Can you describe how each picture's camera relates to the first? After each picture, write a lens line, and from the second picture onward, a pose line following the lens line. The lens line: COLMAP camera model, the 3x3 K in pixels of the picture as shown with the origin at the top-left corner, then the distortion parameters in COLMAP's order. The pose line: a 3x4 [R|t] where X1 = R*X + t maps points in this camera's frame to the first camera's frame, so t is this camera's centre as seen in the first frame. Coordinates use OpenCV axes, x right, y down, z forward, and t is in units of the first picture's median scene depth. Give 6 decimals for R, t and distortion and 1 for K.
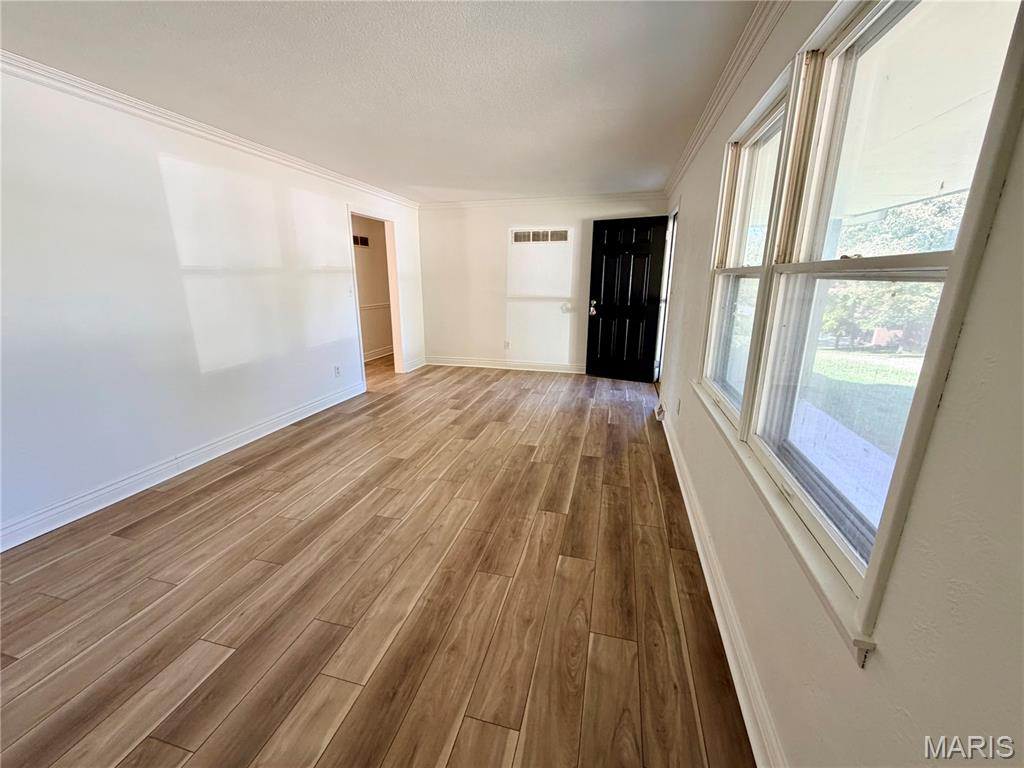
lens RADIAL K [[410.8, 0, 512.0], [0, 410.8, 384.0], [0, 0, 1]] dist [0.007986, -0.004705]
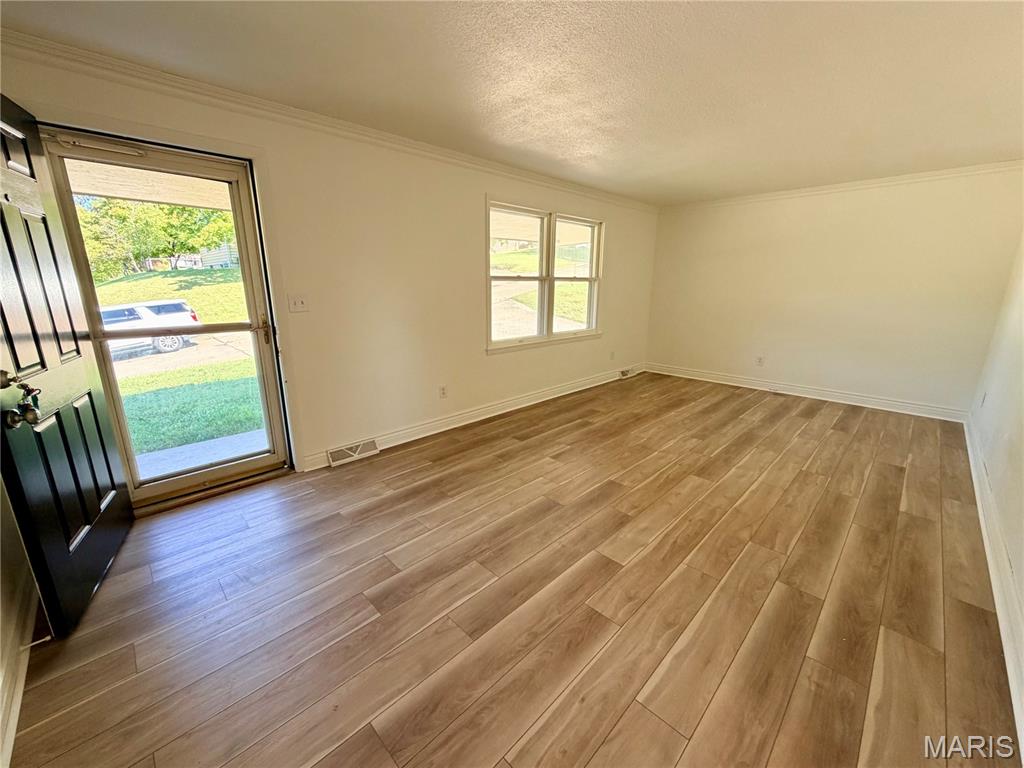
lens RADIAL K [[410.8, 0, 512.0], [0, 410.8, 384.0], [0, 0, 1]] dist [0.007986, -0.004705]
pose [[-0.860693, -0.130603, 0.492087, -0.344694], [0.121721, 0.885721, 0.447975, -0.481880], [-0.494359, 0.445466, -0.746438, 1.849416]]
